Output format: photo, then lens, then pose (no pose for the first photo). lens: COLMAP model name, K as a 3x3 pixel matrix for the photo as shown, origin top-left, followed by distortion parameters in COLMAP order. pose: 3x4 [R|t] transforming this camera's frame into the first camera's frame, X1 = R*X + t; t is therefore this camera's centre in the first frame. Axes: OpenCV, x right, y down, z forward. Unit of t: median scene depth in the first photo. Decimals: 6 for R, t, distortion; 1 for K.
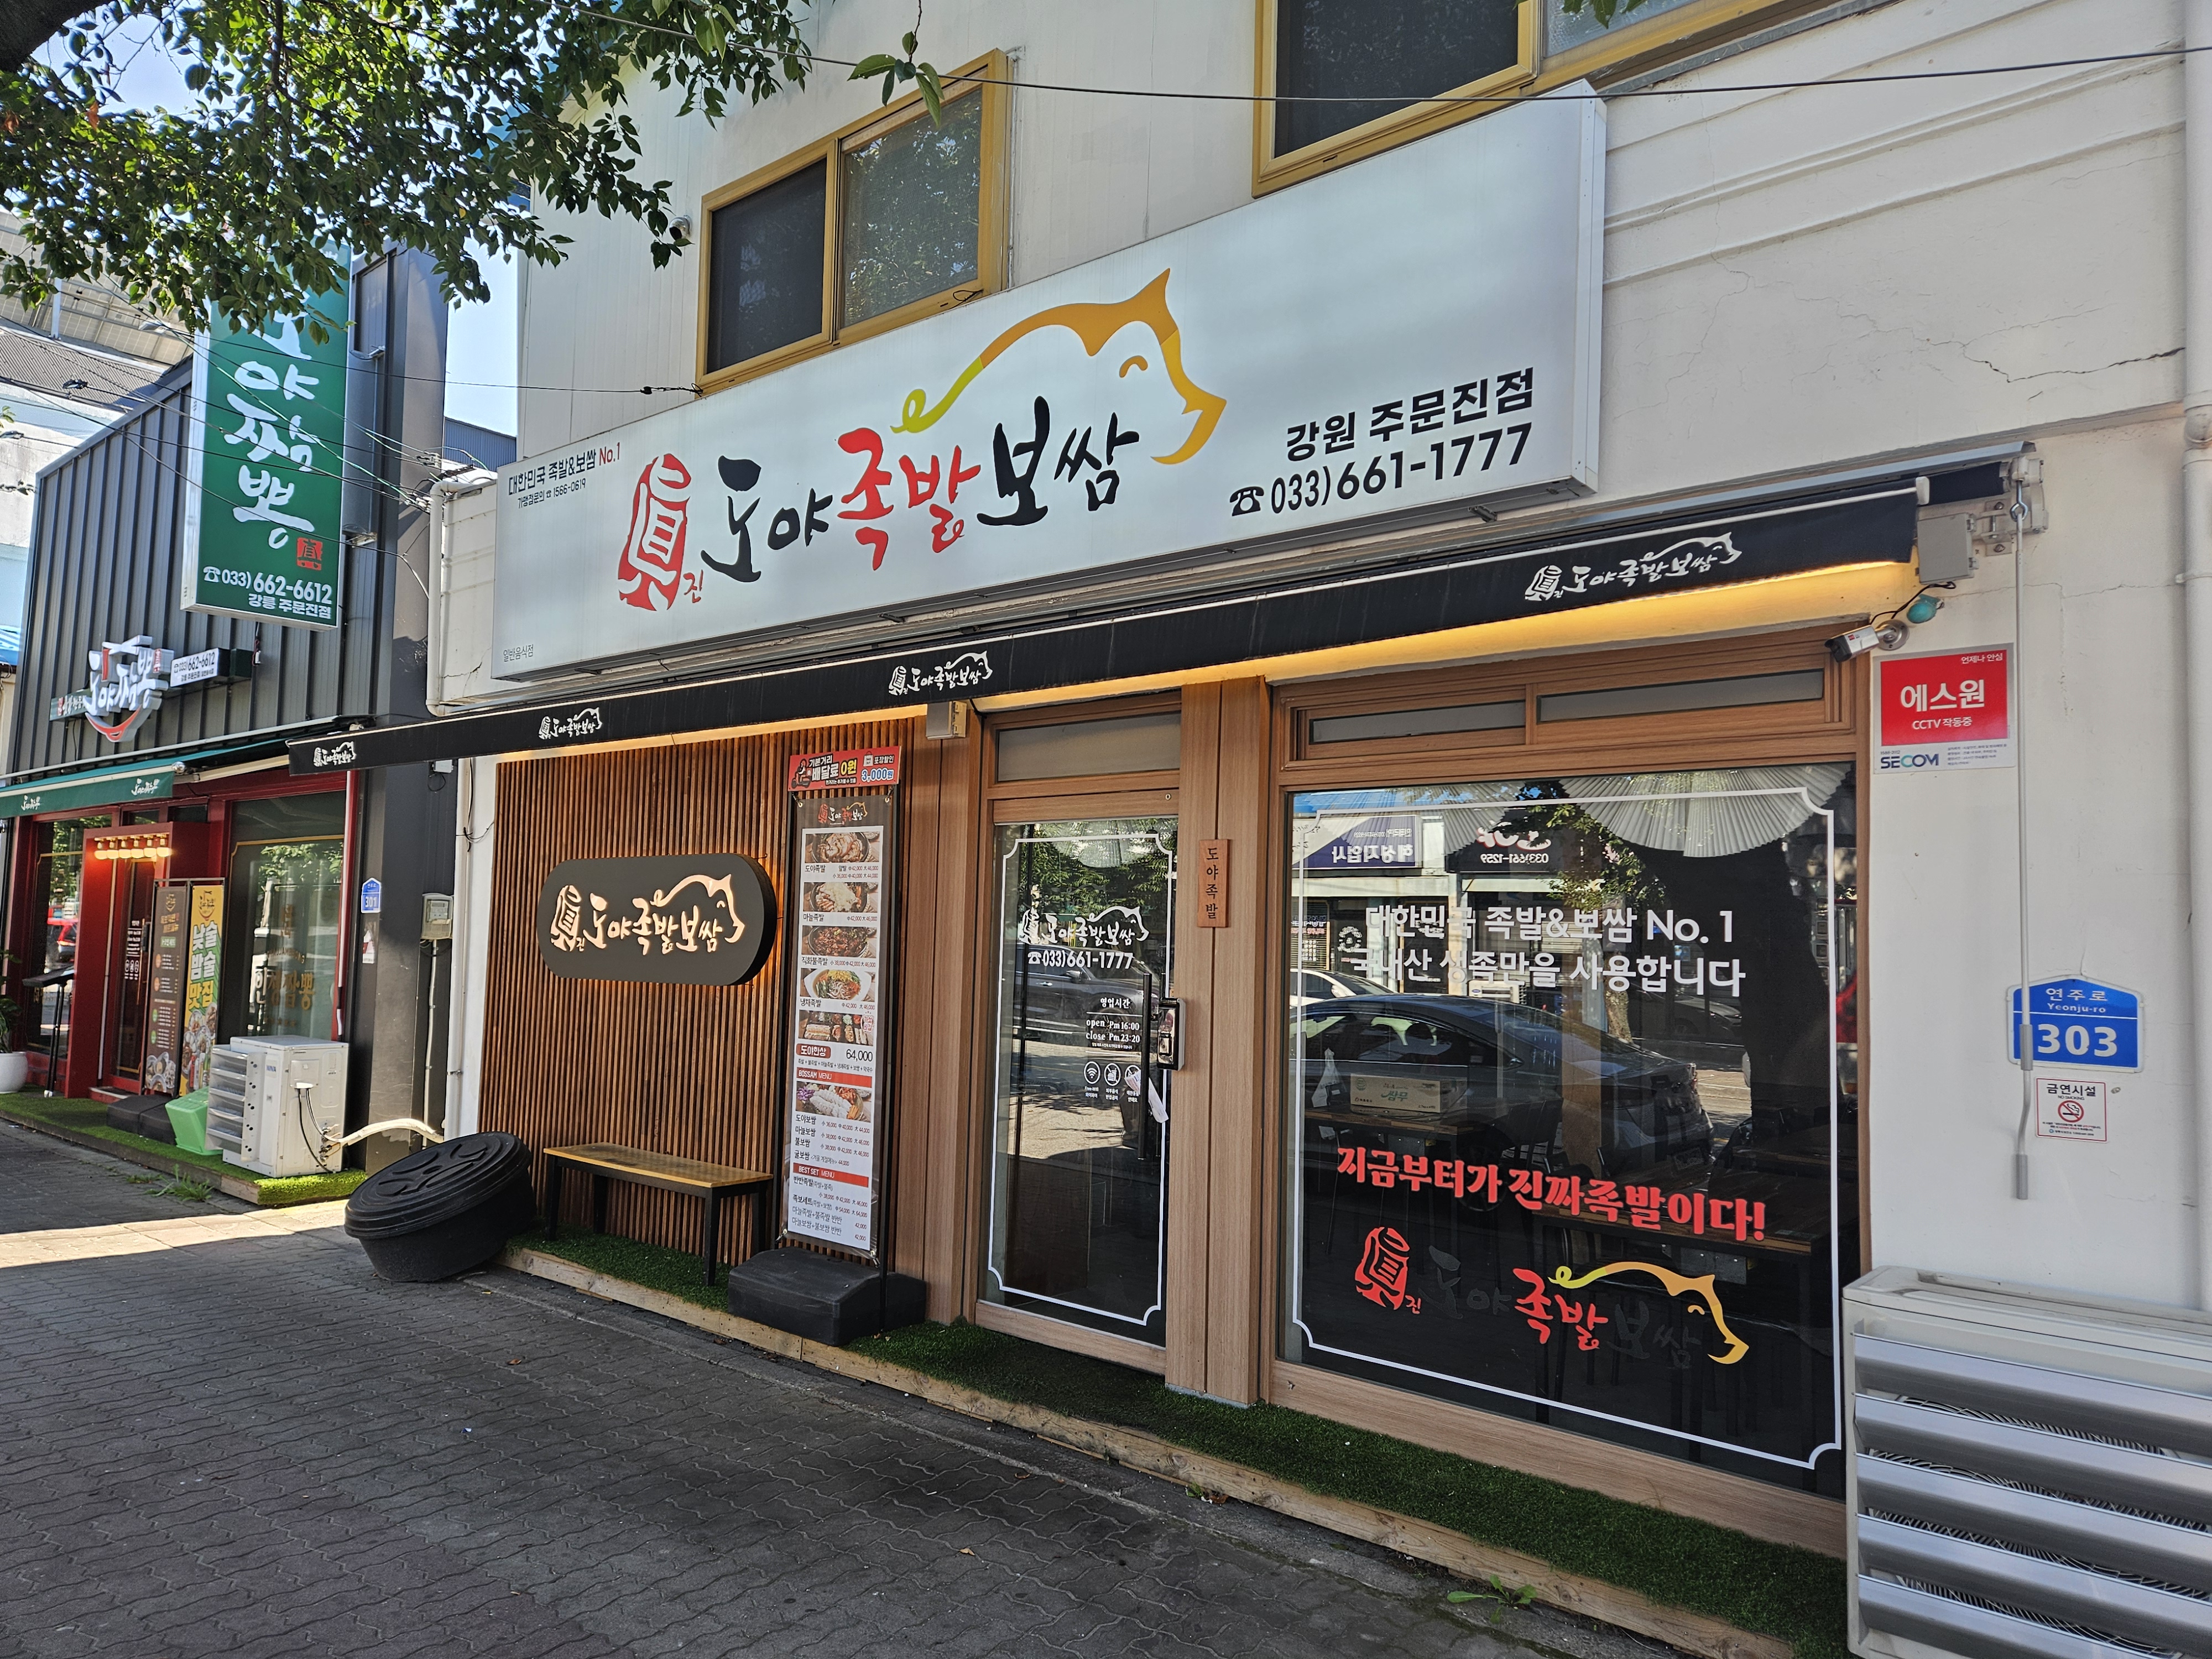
lens RADIAL K [[1467.0, 0, 1099.9], [0, 1467.0, 832.6], [0, 0, 1]] dist [0.069695, -0.060378]
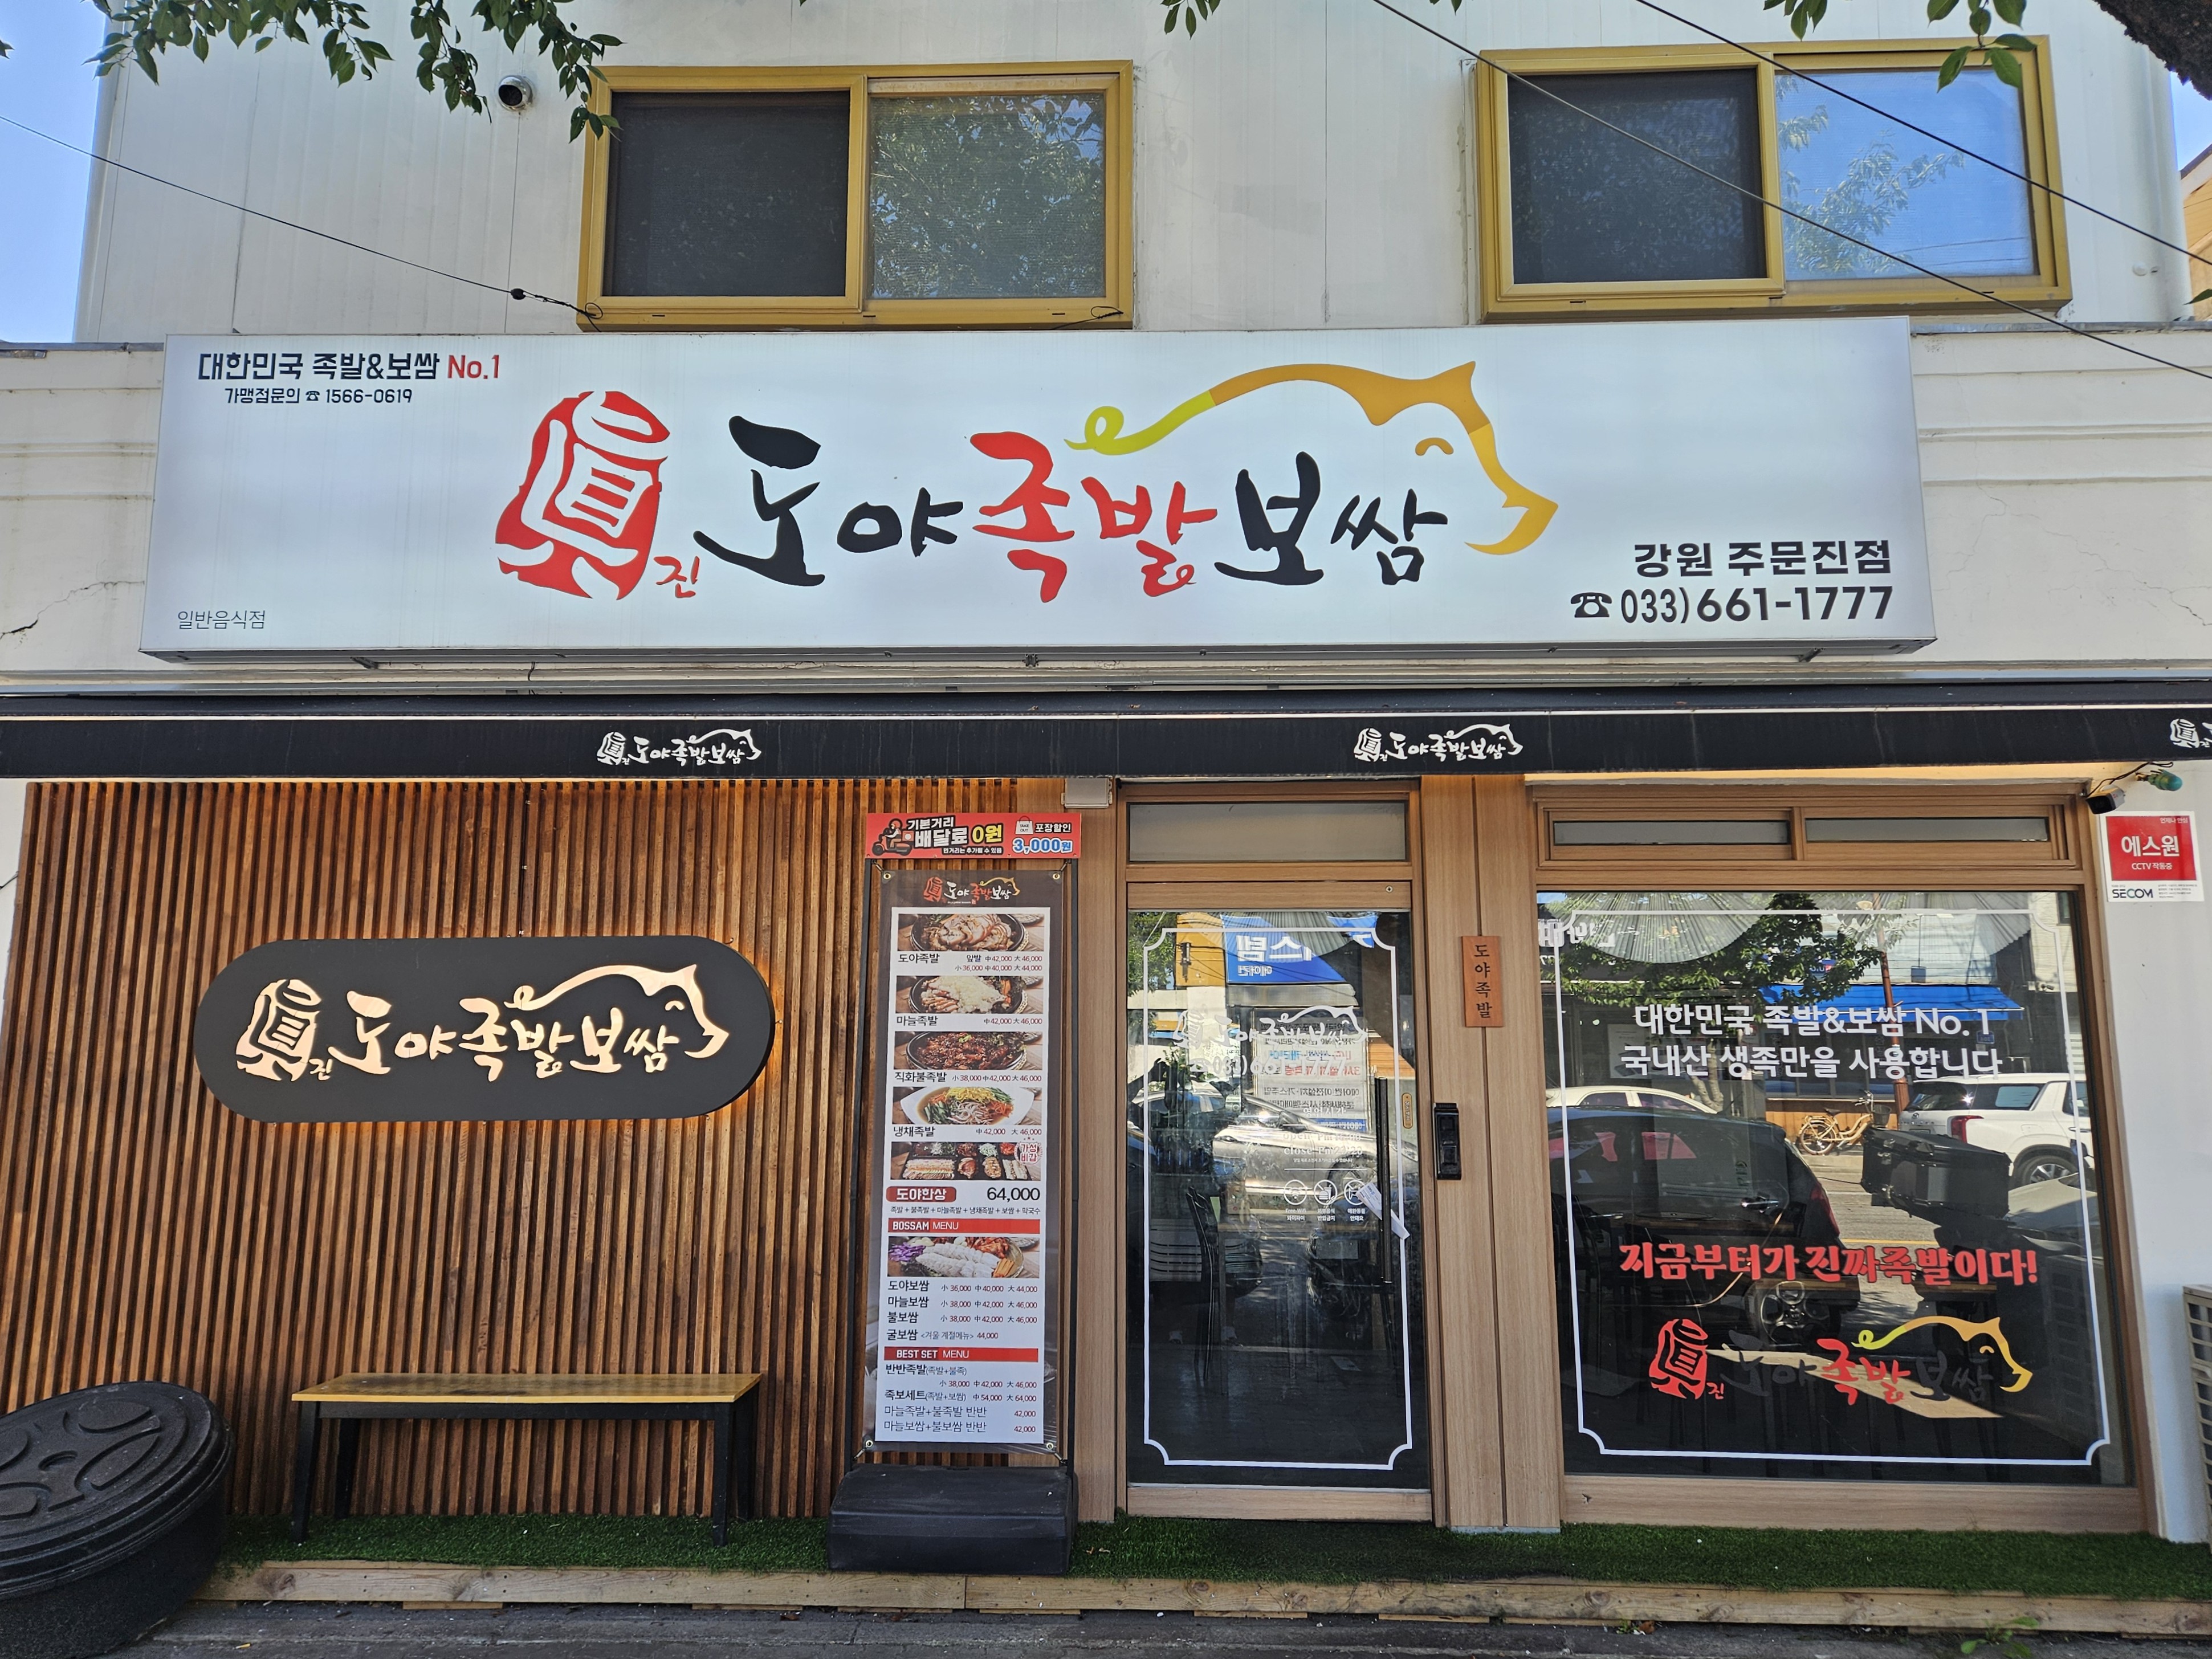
lens RADIAL K [[1467.0, 0, 1099.9], [0, 1467.0, 832.6], [0, 0, 1]] dist [0.069695, -0.060378]
pose [[0.787352, 0.076720, 0.611711, -0.707447], [-0.026975, 0.995564, -0.090142, 0.030149], [-0.615913, 0.054473, 0.785929, 0.372064]]
